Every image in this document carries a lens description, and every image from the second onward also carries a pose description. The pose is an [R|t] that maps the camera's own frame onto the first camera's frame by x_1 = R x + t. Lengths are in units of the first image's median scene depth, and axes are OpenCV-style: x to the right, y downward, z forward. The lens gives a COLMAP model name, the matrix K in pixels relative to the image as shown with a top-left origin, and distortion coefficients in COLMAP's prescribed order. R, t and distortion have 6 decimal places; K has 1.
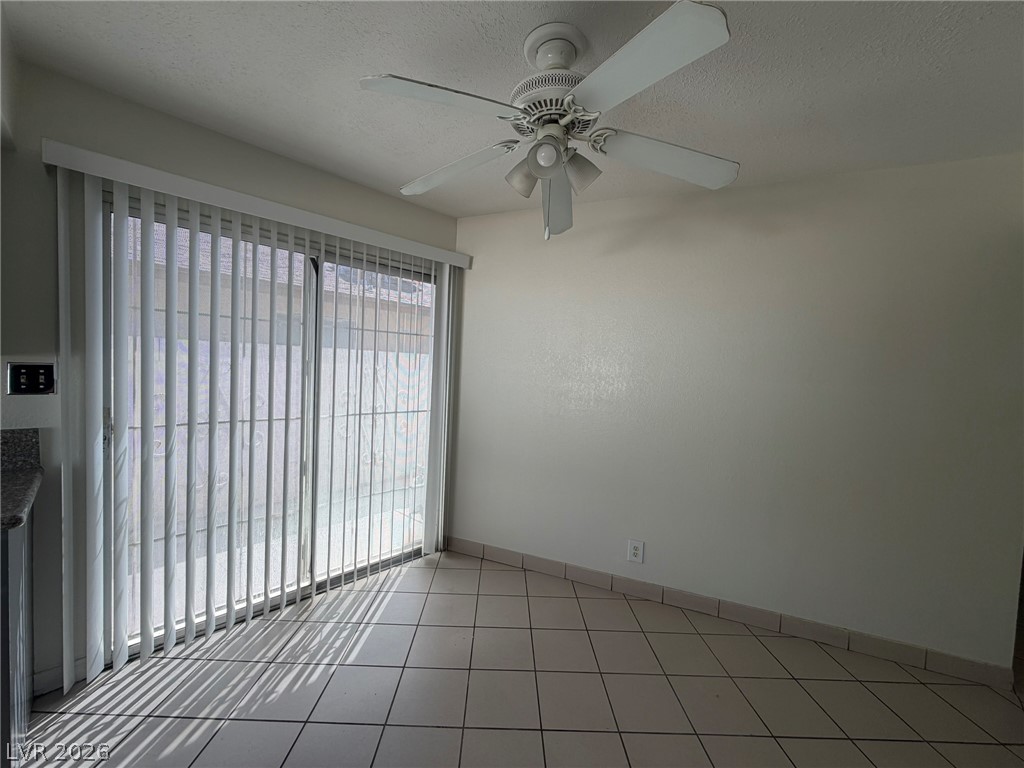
lens RADIAL K [[406.7, 0, 507.6], [0, 406.7, 383.8], [0, 0, 1]] dist [0.000343, -0.000439]
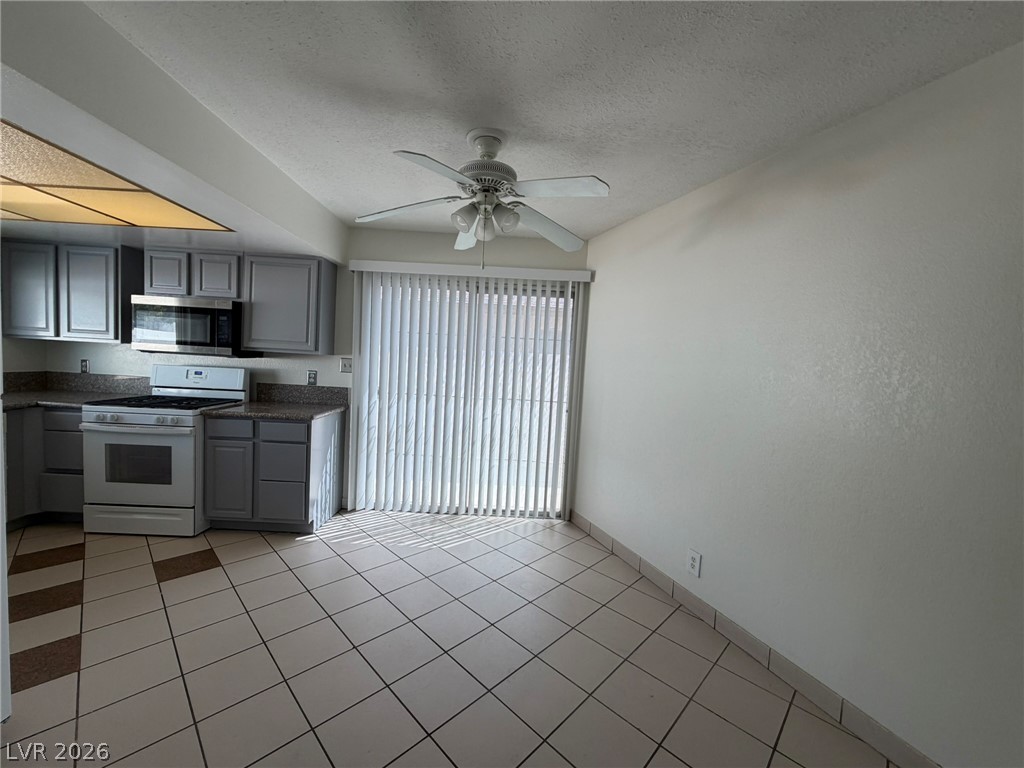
lens RADIAL K [[406.7, 0, 507.6], [0, 406.7, 383.8], [0, 0, 1]] dist [0.000343, -0.000439]
pose [[0.704061, 0.034521, -0.709300, 0.883489], [-0.054758, 0.998483, -0.005759, 0.043372], [0.708026, 0.042894, 0.704883, 0.035404]]
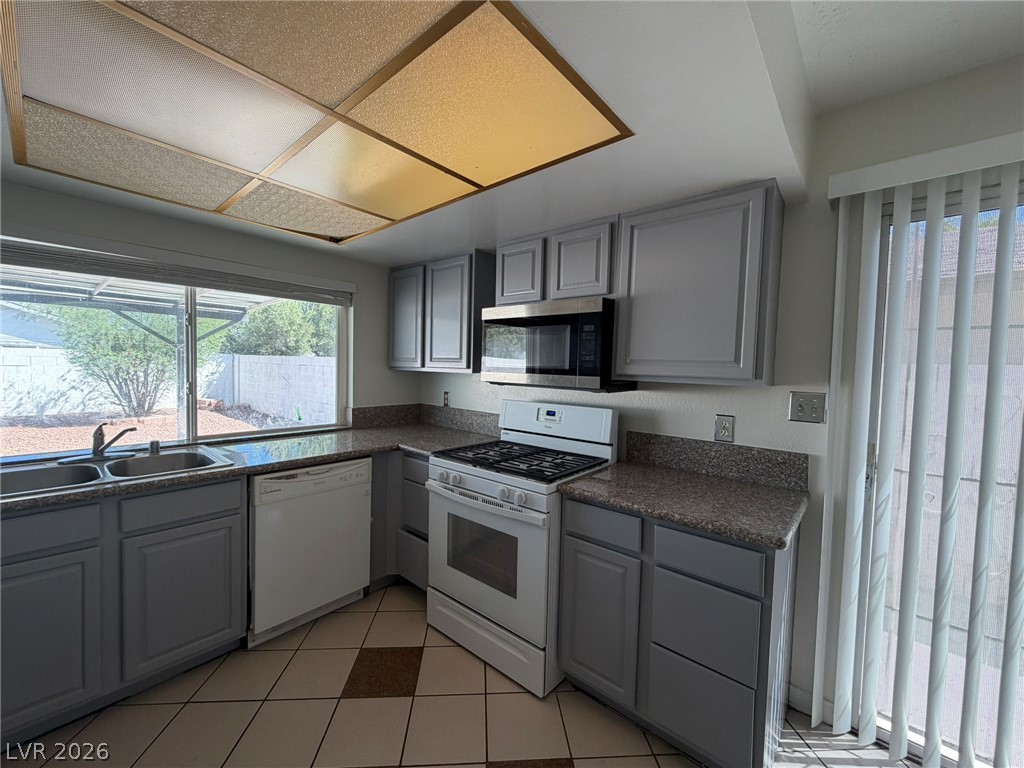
lens RADIAL K [[406.7, 0, 507.6], [0, 406.7, 383.8], [0, 0, 1]] dist [0.000343, -0.000439]
pose [[0.055584, -0.000575, -0.998454, -0.119762], [-0.069091, 0.997601, -0.004421, -0.013697], [0.996061, 0.069230, 0.055411, 0.126239]]
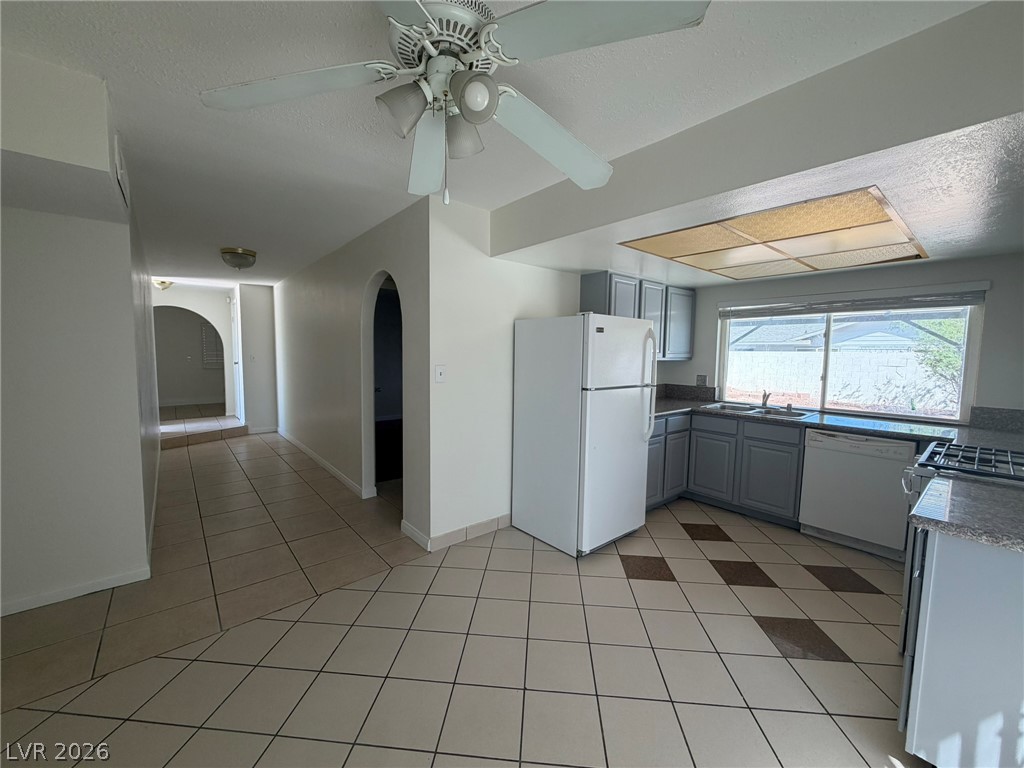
lens RADIAL K [[406.7, 0, 507.6], [0, 406.7, 383.8], [0, 0, 1]] dist [0.000343, -0.000439]
pose [[-0.992944, -0.066157, 0.098410, -0.088365], [-0.052962, 0.989951, 0.131118, -0.081606], [-0.106095, 0.124981, -0.986470, 1.333174]]
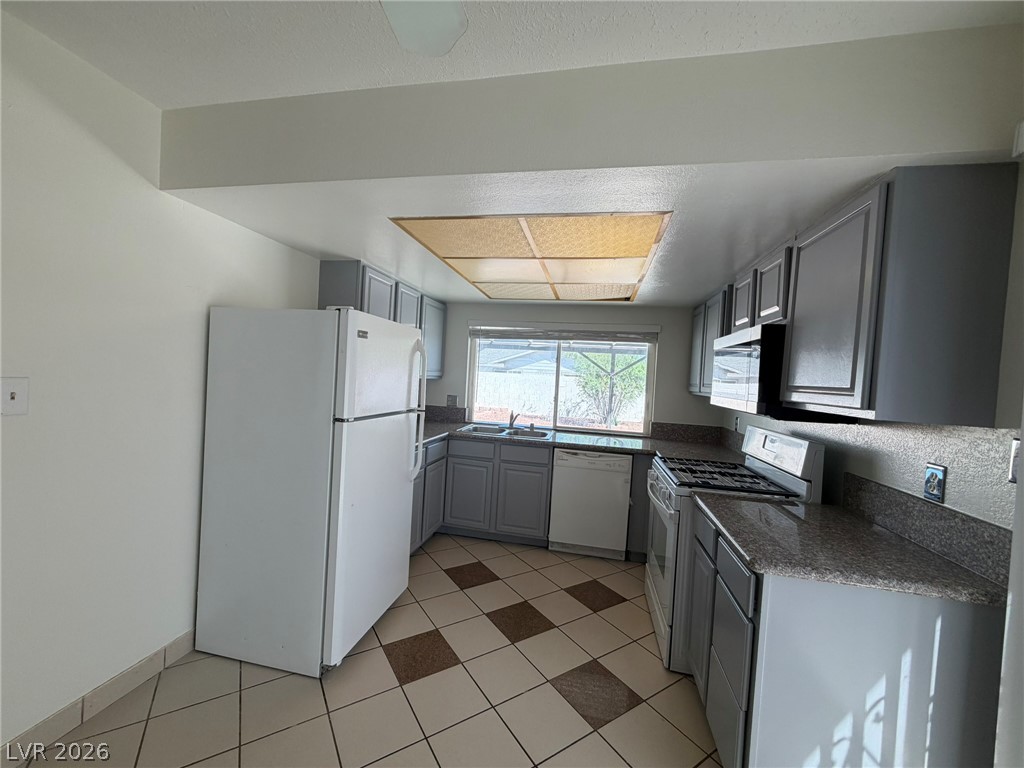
lens RADIAL K [[406.7, 0, 507.6], [0, 406.7, 383.8], [0, 0, 1]] dist [0.000343, -0.000439]
pose [[-0.840797, -0.082951, -0.534958, -0.032700], [-0.119545, 0.992245, 0.034030, -0.055001], [0.527987, 0.092564, -0.844193, 0.912171]]
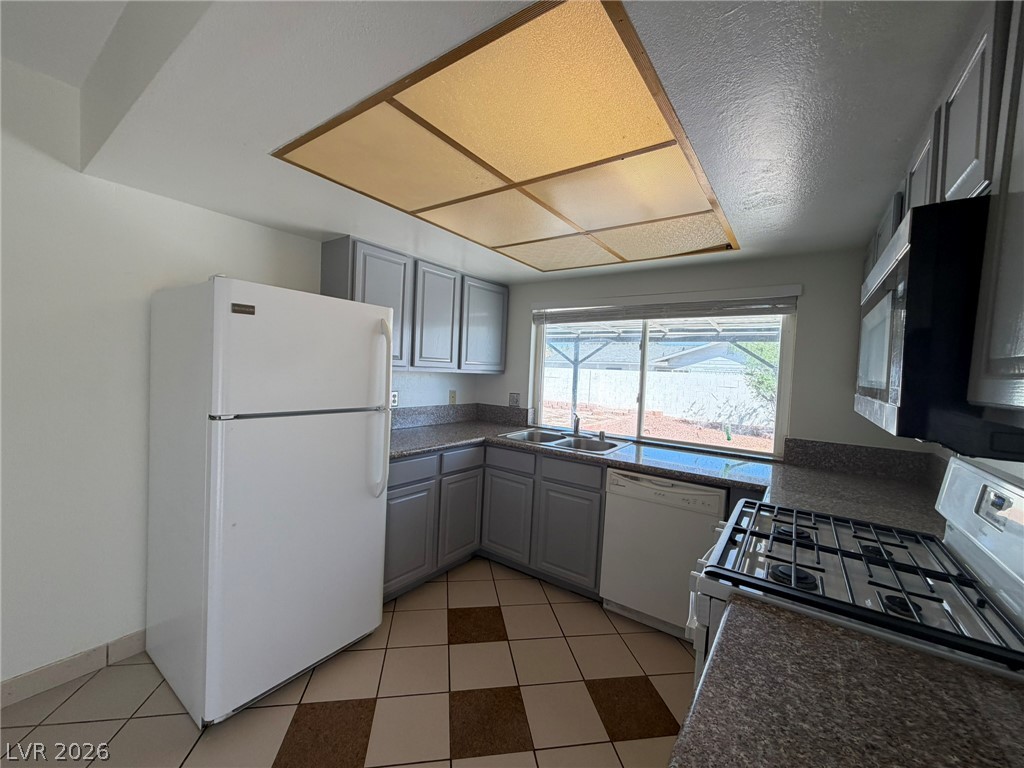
lens RADIAL K [[406.7, 0, 507.6], [0, 406.7, 383.8], [0, 0, 1]] dist [0.000343, -0.000439]
pose [[-0.985161, -0.084605, -0.149332, -0.649501], [-0.096784, 0.992380, 0.076256, -0.064695], [0.141743, 0.089577, -0.985842, 0.729523]]
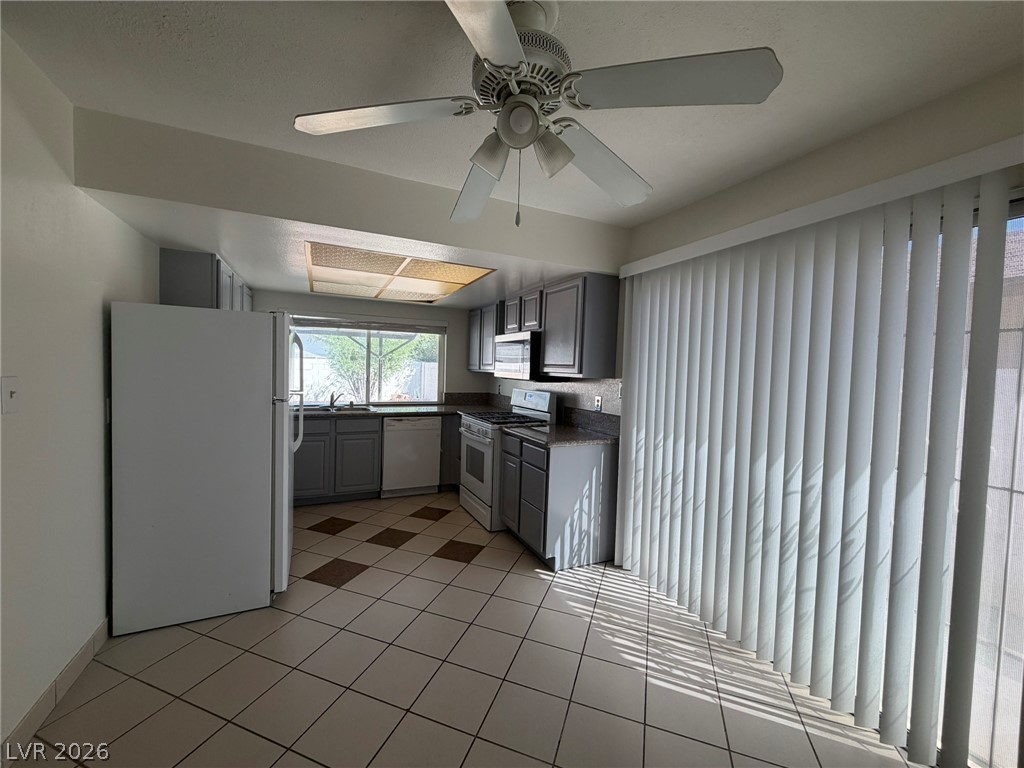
lens RADIAL K [[406.7, 0, 507.6], [0, 406.7, 383.8], [0, 0, 1]] dist [0.000343, -0.000439]
pose [[-0.352290, -0.020196, -0.935673, 0.675510], [-0.089522, 0.995910, 0.012210, -0.015950], [0.931599, 0.088065, -0.352657, 0.960671]]
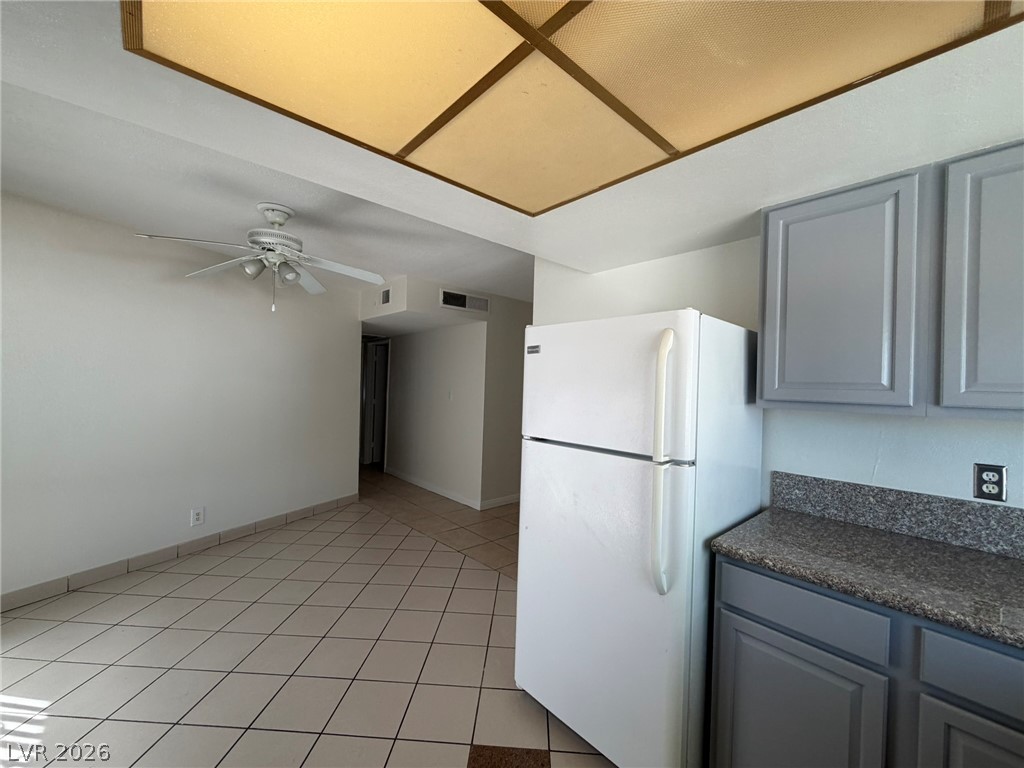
lens RADIAL K [[406.7, 0, 507.6], [0, 406.7, 383.8], [0, 0, 1]] dist [0.000343, -0.000439]
pose [[0.068540, -0.039702, 0.996858, -1.207169], [0.022185, 0.999021, 0.038263, -0.057045], [-0.997402, 0.019493, 0.069354, -0.123748]]
